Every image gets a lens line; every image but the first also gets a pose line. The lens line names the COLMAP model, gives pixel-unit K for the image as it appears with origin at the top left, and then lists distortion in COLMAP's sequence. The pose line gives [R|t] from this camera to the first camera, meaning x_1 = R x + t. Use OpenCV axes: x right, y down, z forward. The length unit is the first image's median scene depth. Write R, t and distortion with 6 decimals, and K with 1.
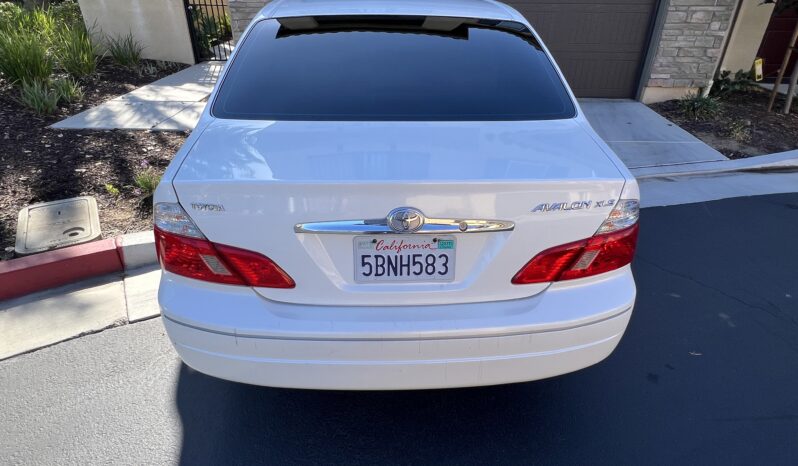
lens RADIAL K [[453.2, 0, 399.0], [0, 453.2, 233.0], [0, 0, 1]] dist [0.000250, -0.000458]
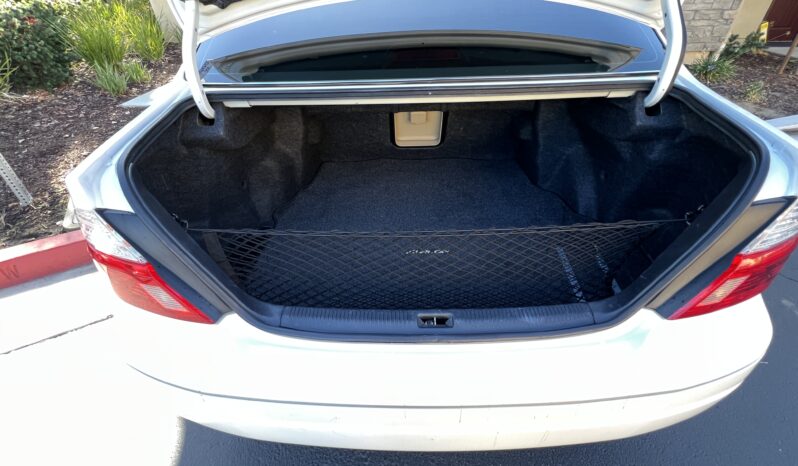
lens RADIAL K [[339.8, 0, 399.0], [0, 339.8, 233.0], [0, 0, 1]] dist [-0.000996, 0.000346]
pose [[0.997858, 0.000393, -0.065423, -0.003402], [0.008776, 0.990141, 0.139801, -0.022913], [0.064833, -0.140075, 0.988016, 0.125525]]
